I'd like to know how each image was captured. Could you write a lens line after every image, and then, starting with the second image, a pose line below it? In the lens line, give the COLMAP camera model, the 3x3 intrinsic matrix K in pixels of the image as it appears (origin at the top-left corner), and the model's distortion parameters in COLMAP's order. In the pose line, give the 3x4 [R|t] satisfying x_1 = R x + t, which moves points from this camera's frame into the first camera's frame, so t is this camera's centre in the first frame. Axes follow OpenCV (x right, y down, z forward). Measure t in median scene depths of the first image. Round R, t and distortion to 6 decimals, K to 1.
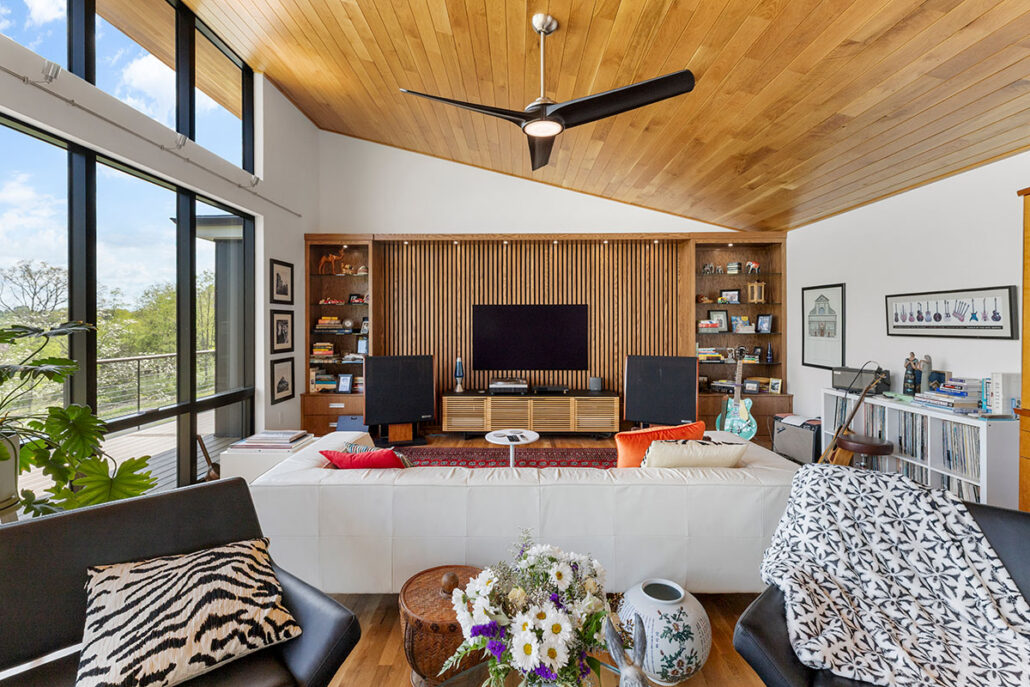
lens RADIAL K [[466.4, 0, 504.7], [0, 466.4, 322.3], [0, 0, 1]] dist [0.000538, 0.000609]
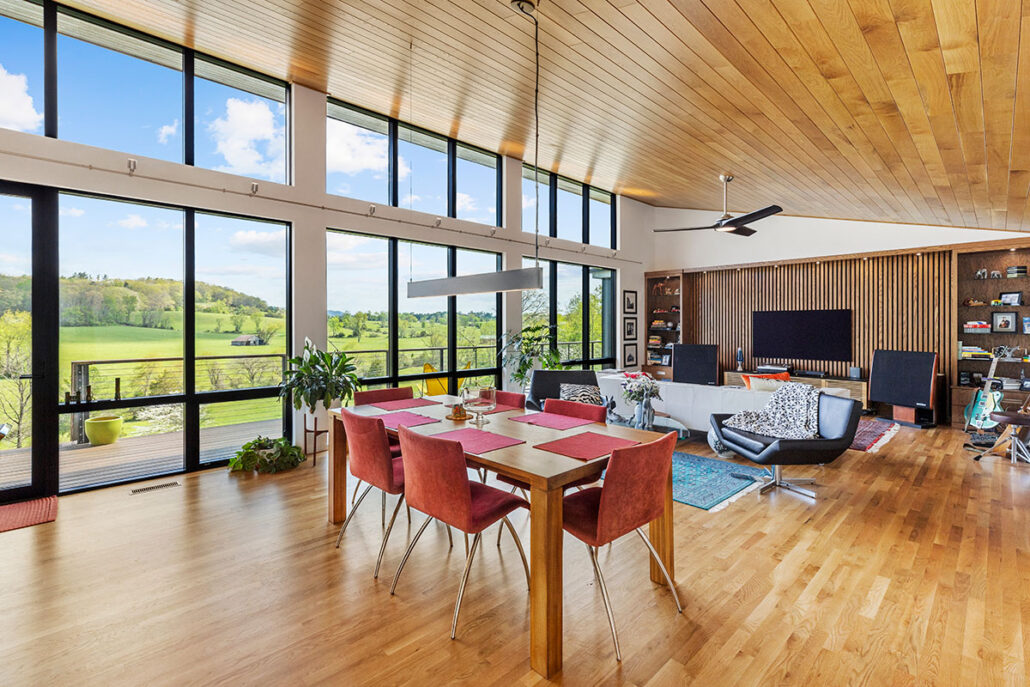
lens RADIAL K [[466.4, 0, 518.6], [0, 466.4, 321.6], [0, 0, 1]] dist [0.000538, 0.000609]
pose [[0.722185, -0.006233, -0.691672, 0.419678], [-0.006409, 0.999856, -0.015702, 0.021262], [0.691670, 0.015772, 0.722042, -0.555510]]
